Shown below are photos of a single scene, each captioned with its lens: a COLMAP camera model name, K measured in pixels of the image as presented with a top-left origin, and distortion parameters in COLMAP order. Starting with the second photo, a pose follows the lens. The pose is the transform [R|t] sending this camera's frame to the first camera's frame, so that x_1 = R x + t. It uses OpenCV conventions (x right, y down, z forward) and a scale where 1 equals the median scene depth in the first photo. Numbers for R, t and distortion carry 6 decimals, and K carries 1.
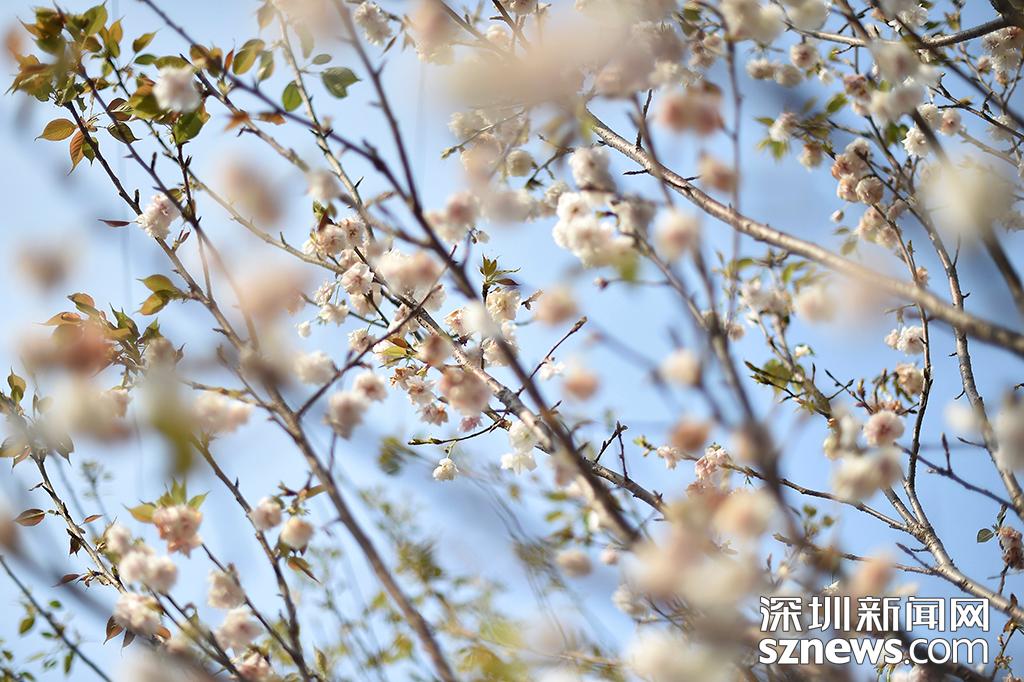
lens RADIAL K [[1522.5, 0, 512.0], [0, 1522.5, 341.0], [0, 0, 1]] dist [-0.114635, -0.038254]
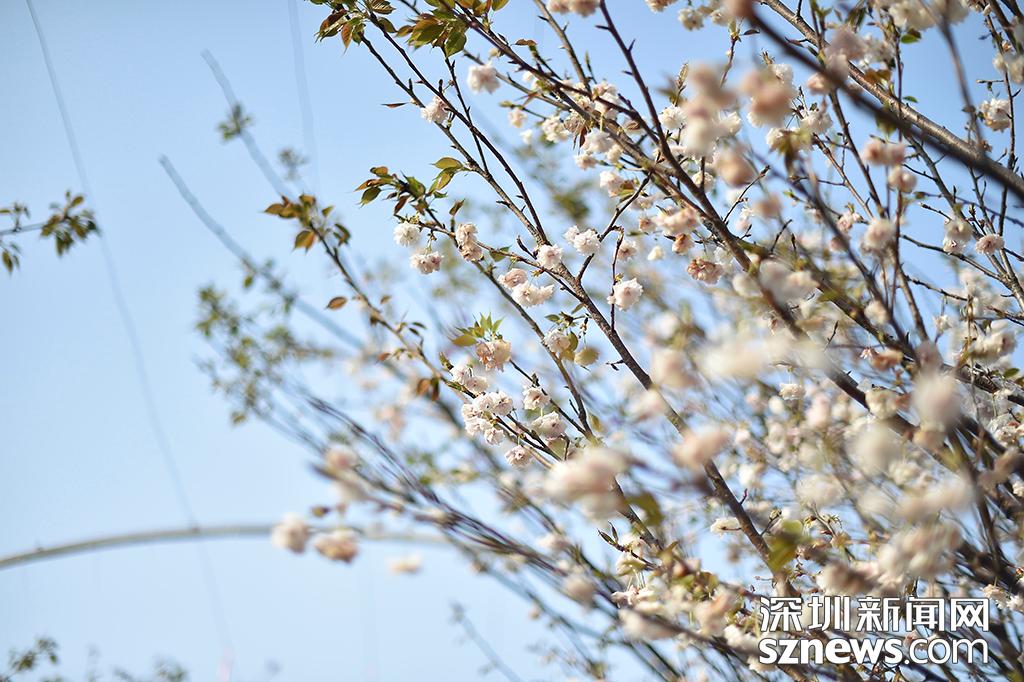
lens RADIAL K [[1522.5, 0, 512.0], [0, 1522.5, 341.0], [0, 0, 1]] dist [-0.114635, -0.038254]
pose [[0.996353, -0.082344, -0.022358, -0.156243], [0.084624, 0.920119, 0.382388, -0.393214], [-0.010916, -0.382885, 0.923731, -0.286452]]
